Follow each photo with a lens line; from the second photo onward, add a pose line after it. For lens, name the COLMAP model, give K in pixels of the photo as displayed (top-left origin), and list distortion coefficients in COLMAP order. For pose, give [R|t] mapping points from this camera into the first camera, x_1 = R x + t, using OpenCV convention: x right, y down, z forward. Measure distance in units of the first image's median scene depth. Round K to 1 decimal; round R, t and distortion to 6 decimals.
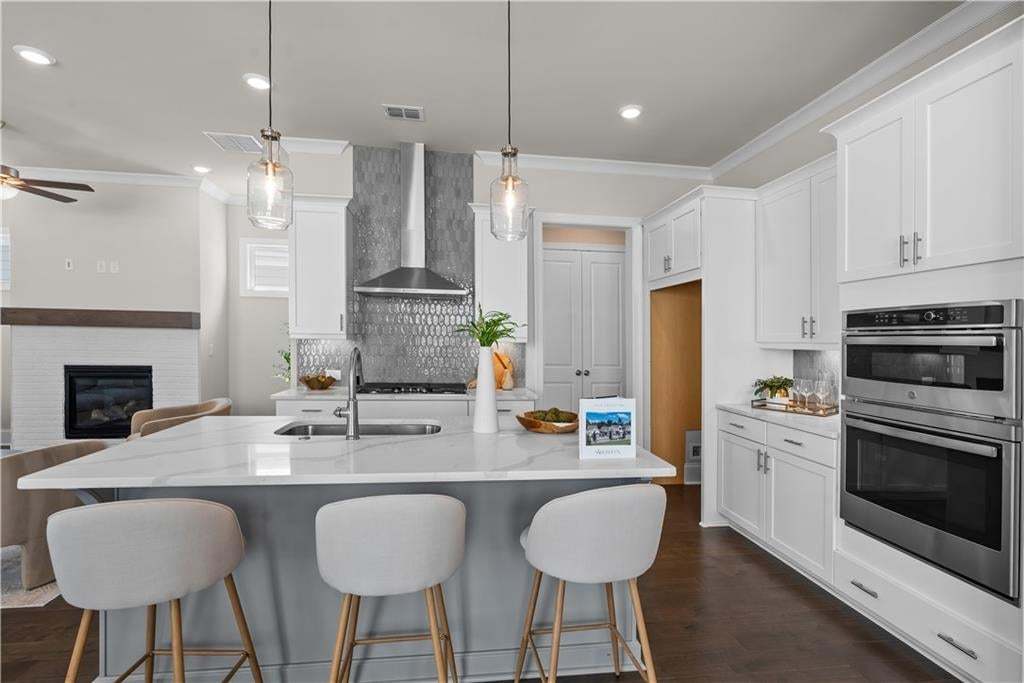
lens RADIAL K [[472.3, 0, 512.0], [0, 472.3, 341.5], [0, 0, 1]] dist [0.000621, 0.000724]
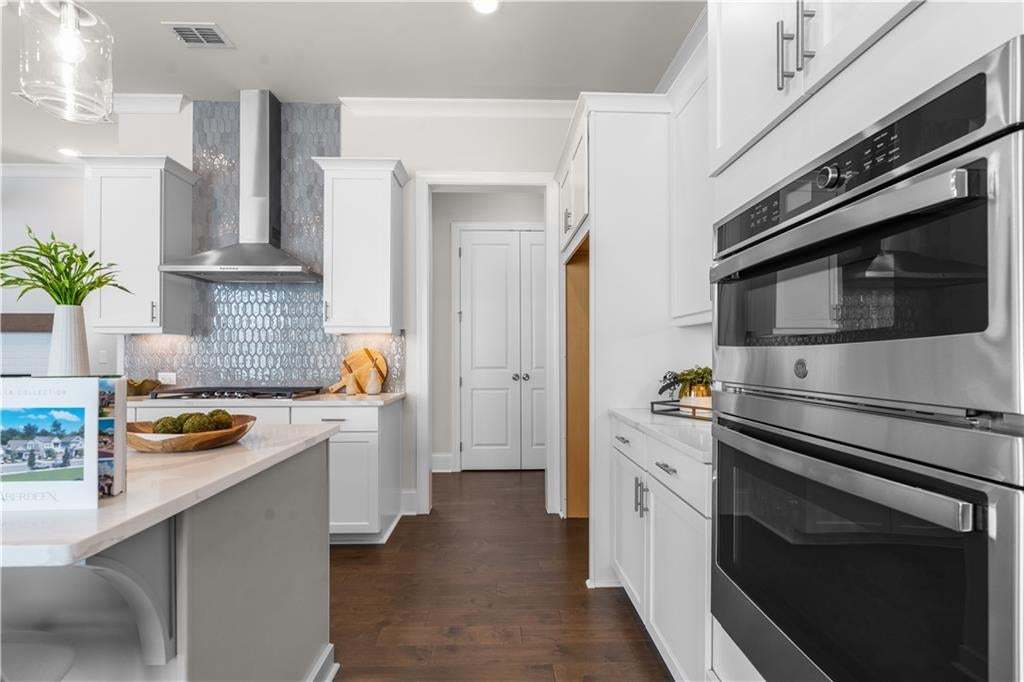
lens RADIAL K [[461.5, 0, 514.3], [0, 461.5, 354.5], [0, 0, 1]] dist [0.002654, 0.000236]
pose [[0.993573, -0.019966, -0.111420, 0.412533], [0.018786, 0.999756, -0.011633, 0.065625], [0.111625, 0.009465, 0.993705, 0.356216]]
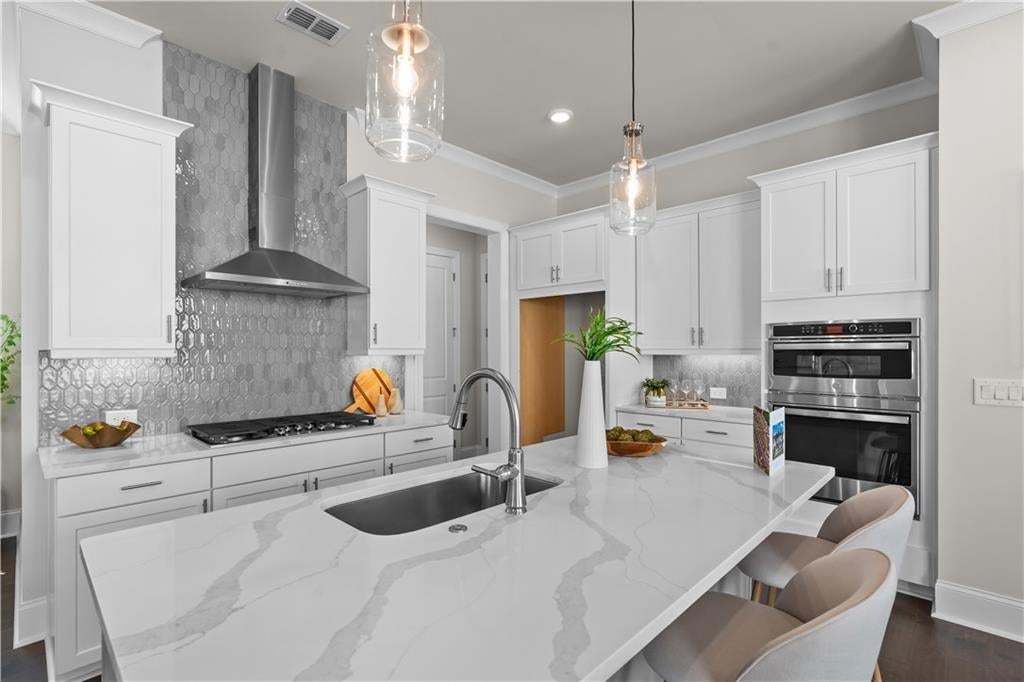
lens RADIAL K [[475.5, 0, 507.2], [0, 475.5, 347.6], [0, 0, 1]] dist [-0.007663, 0.000093]
pose [[0.788106, -0.016534, 0.615317, -0.498710], [0.019818, 0.999803, 0.001482, -0.012508], [-0.615220, 0.011026, 0.788278, 0.334956]]
